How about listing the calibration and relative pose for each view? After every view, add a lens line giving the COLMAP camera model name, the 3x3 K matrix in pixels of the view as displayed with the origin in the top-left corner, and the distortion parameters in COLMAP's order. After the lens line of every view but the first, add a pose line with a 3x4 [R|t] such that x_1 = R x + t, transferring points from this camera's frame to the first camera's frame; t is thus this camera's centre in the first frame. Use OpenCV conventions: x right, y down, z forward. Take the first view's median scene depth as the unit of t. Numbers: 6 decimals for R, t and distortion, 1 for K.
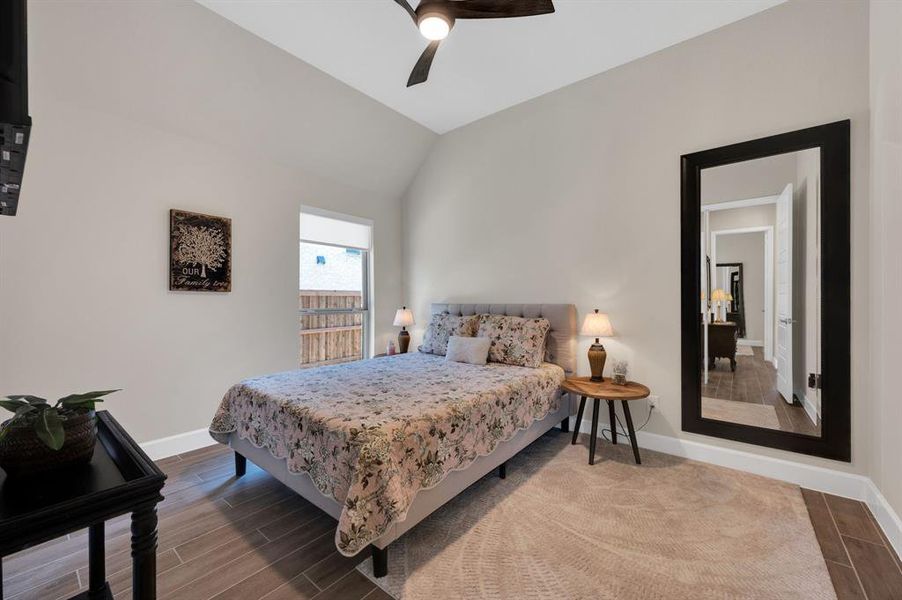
lens RADIAL K [[356.3, 0, 446.9], [0, 356.3, 300.2], [0, 0, 1]] dist [0.000209, 0.000159]
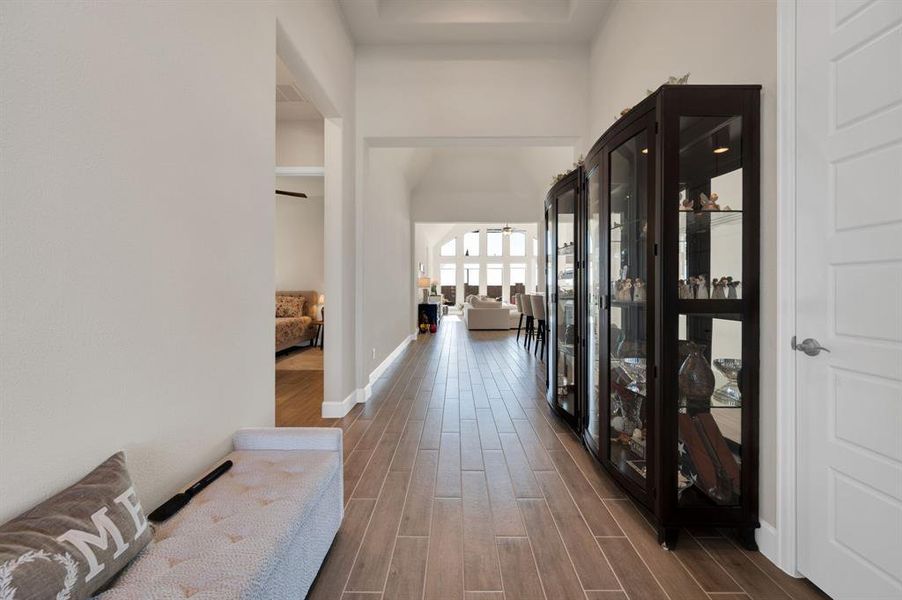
lens RADIAL K [[356.3, 0, 448.7], [0, 356.3, 293.3], [0, 0, 1]] dist [0.000209, 0.000159]
pose [[0.777622, -0.000700, 0.628732, -0.447397], [-0.004238, 0.999971, 0.006355, 0.009055], [-0.628718, -0.007607, 0.777596, -1.410463]]
